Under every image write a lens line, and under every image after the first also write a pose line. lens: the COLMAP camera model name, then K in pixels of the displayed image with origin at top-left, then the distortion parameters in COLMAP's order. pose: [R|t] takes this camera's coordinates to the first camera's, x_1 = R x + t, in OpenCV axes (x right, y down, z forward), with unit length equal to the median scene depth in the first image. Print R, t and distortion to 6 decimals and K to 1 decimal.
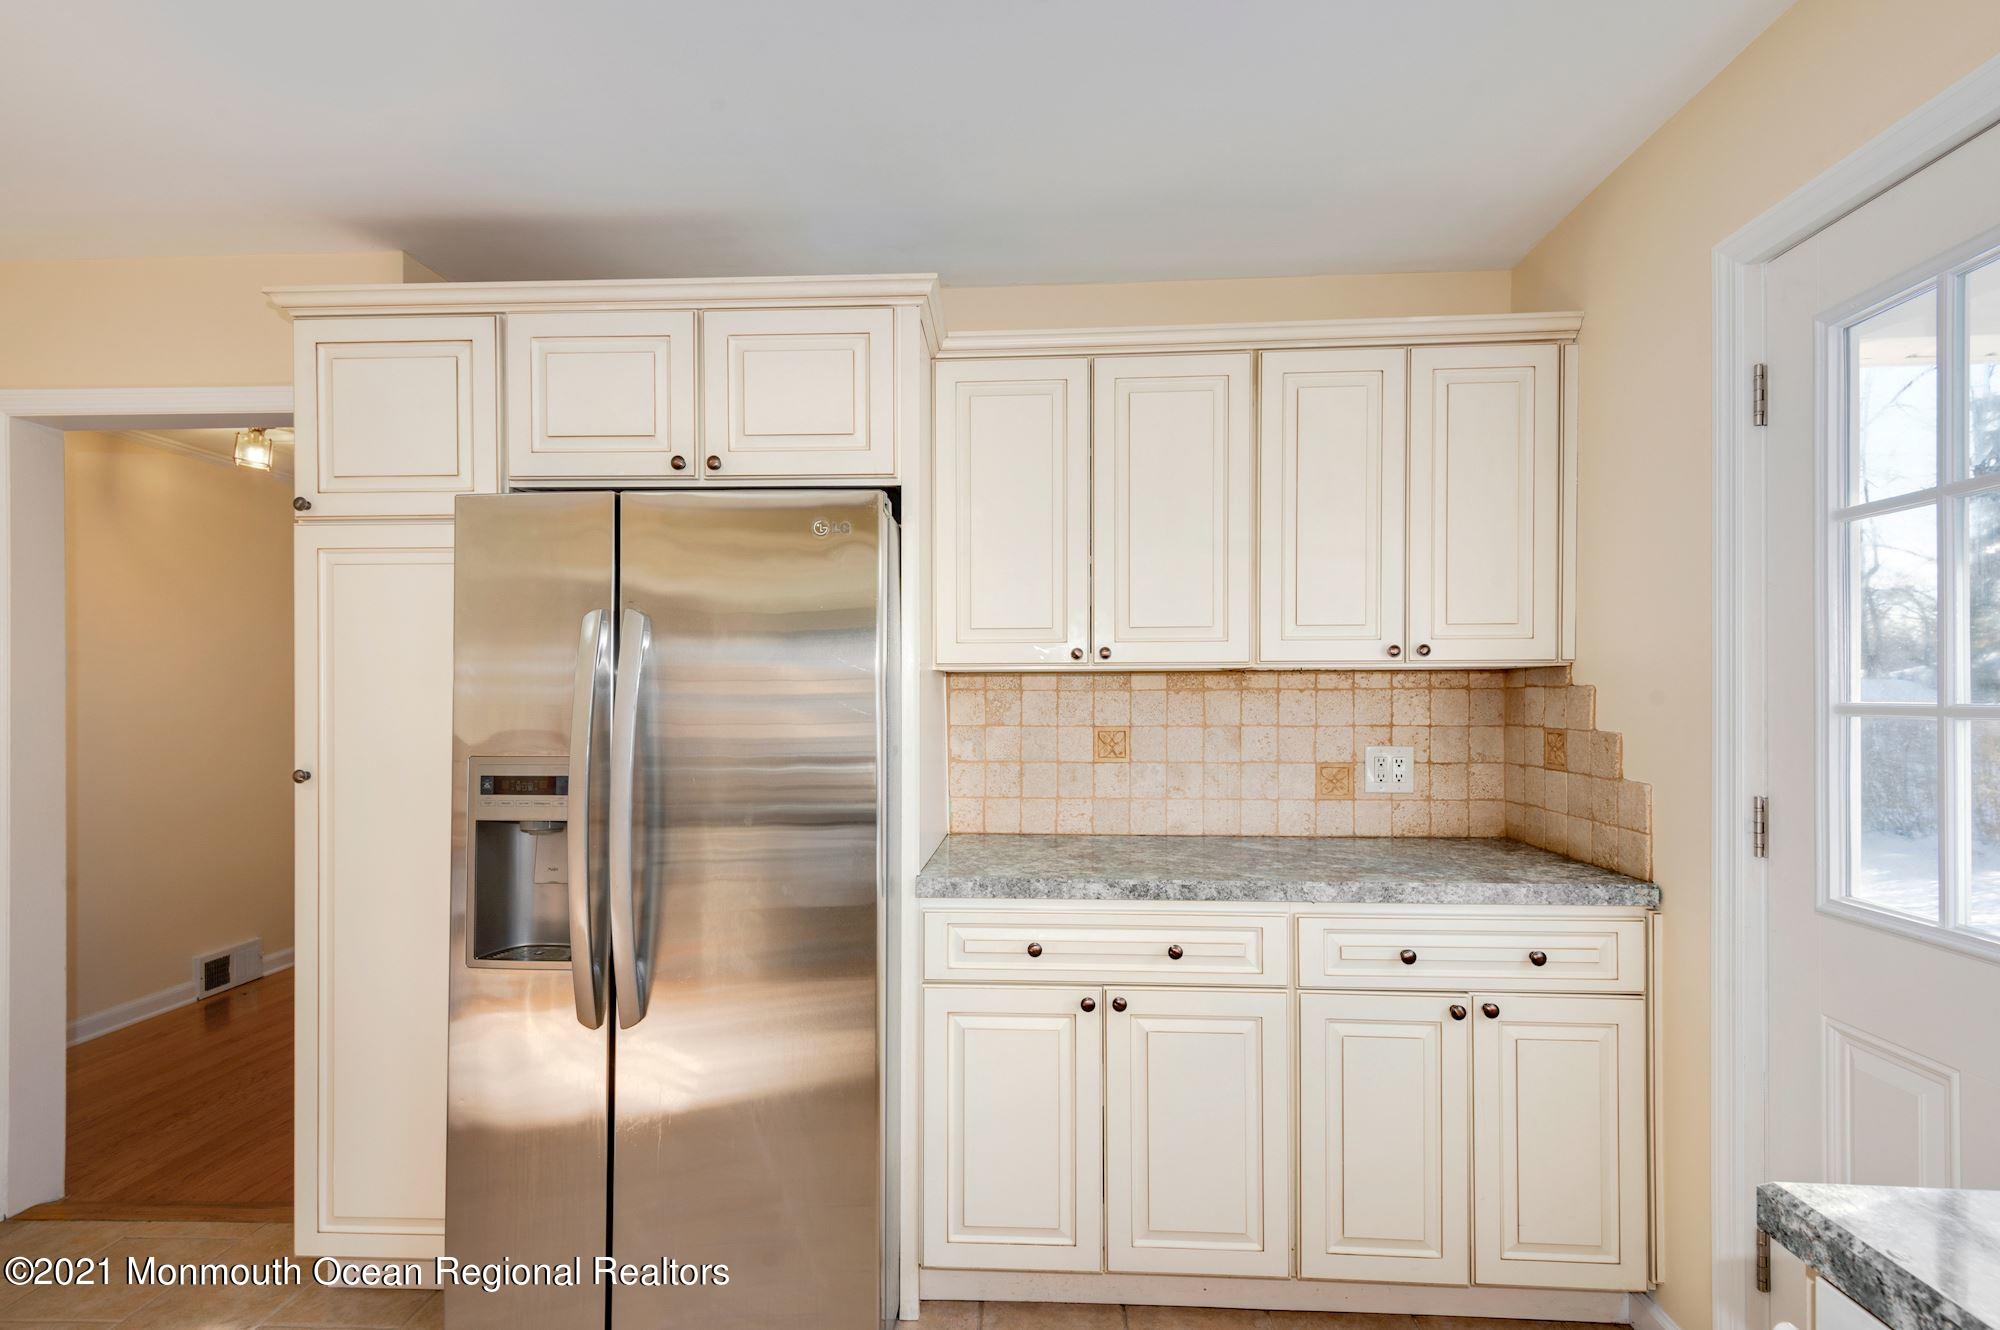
lens RADIAL K [[951.3, 0, 1004.8], [0, 951.3, 694.4], [0, 0, 1]] dist [0.007232, -0.000922]
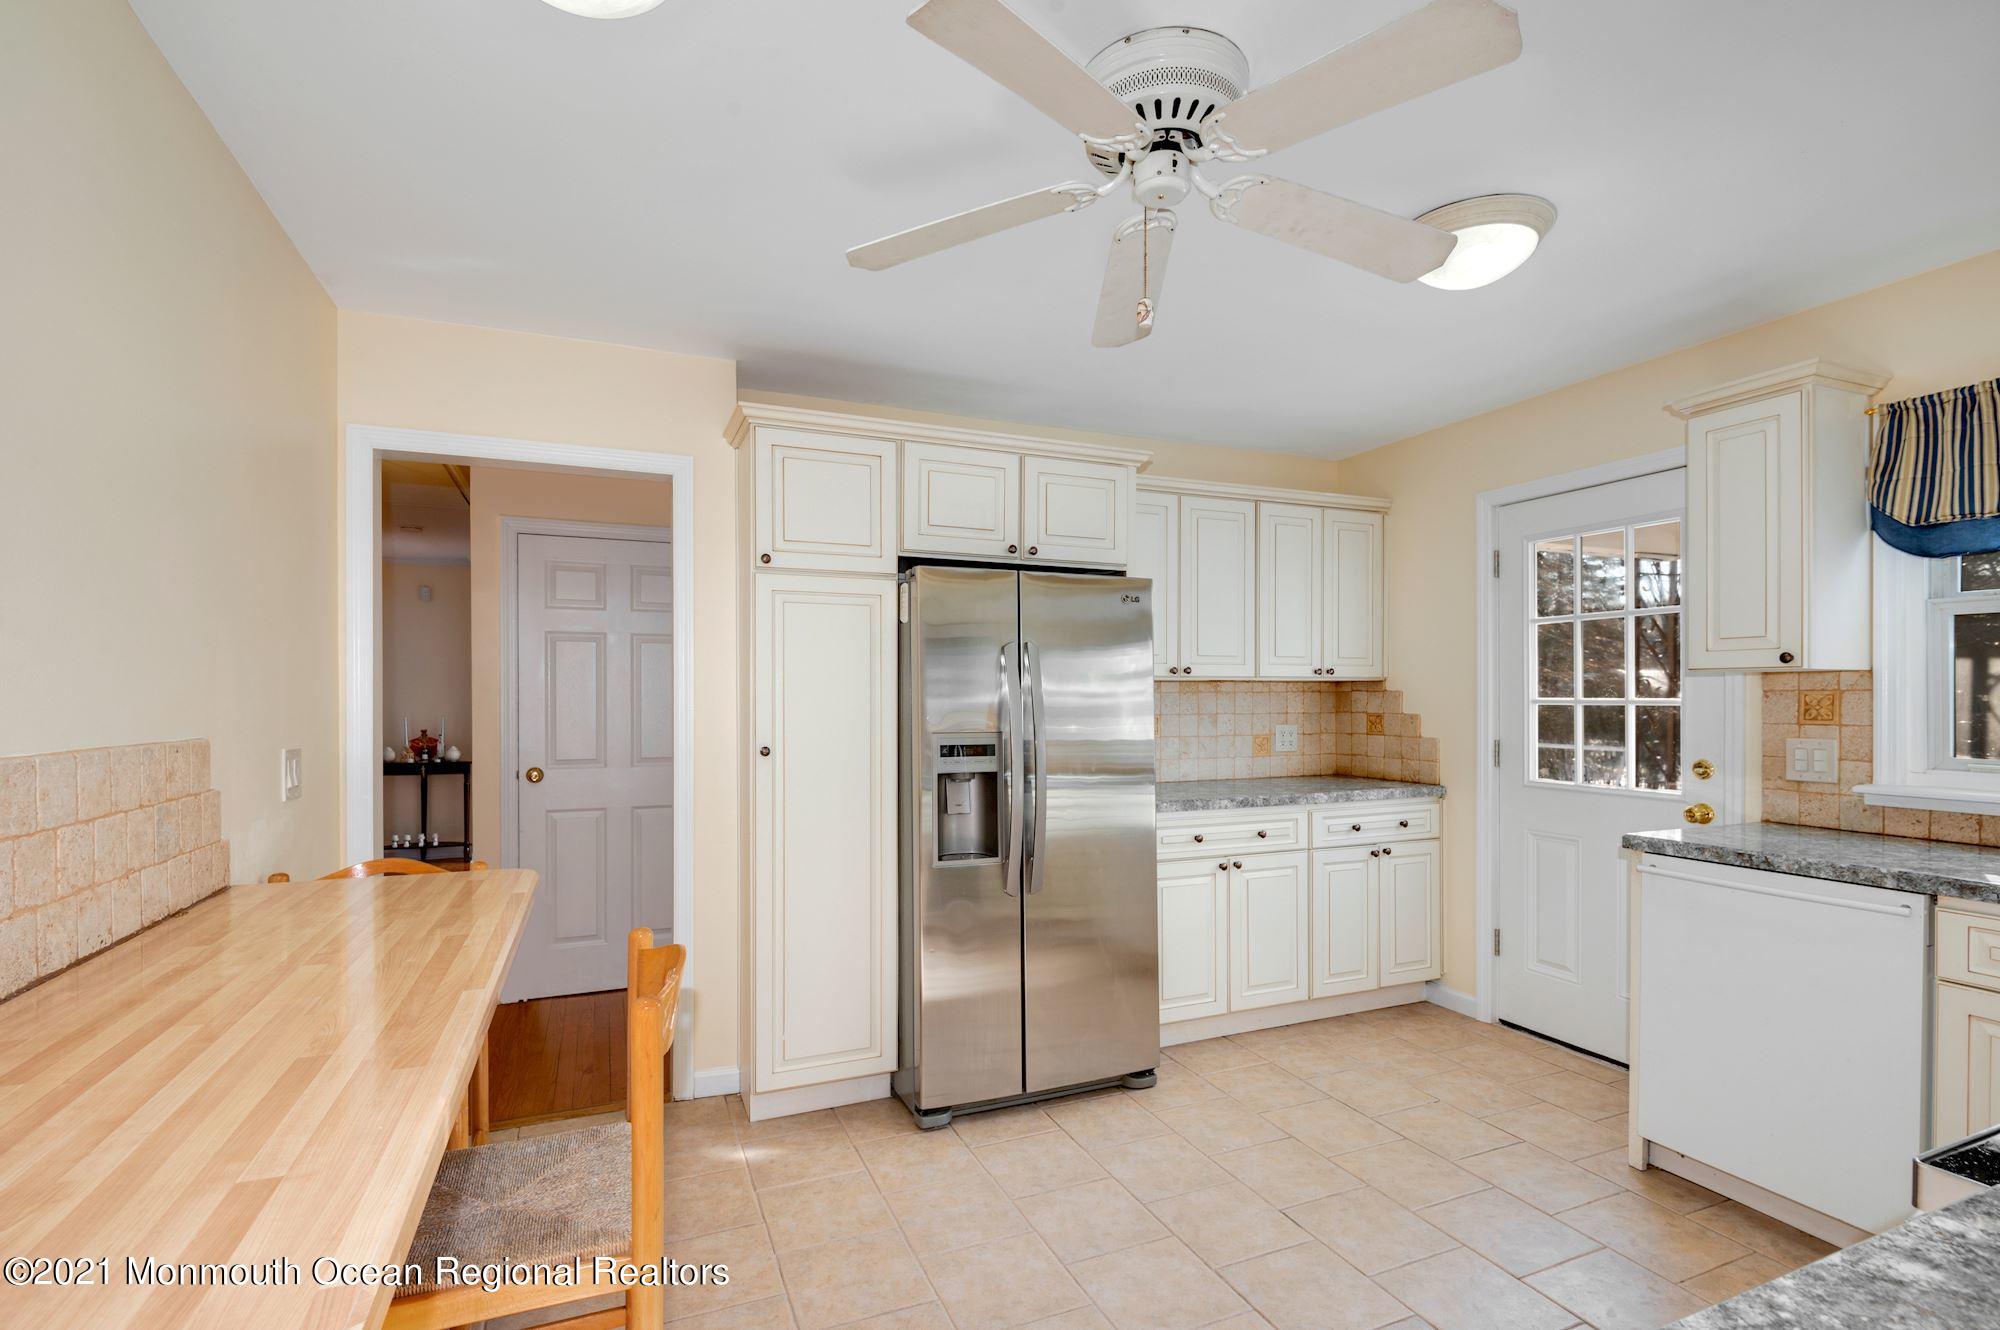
lens RADIAL K [[951.3, 0, 1004.8], [0, 951.3, 694.4], [0, 0, 1]] dist [0.007232, -0.000922]
pose [[0.889832, 0.000845, 0.456287, -0.966925], [-0.000752, 1.000000, -0.000385, -0.000458], [-0.456287, 0.000000, 0.889833, -0.363781]]
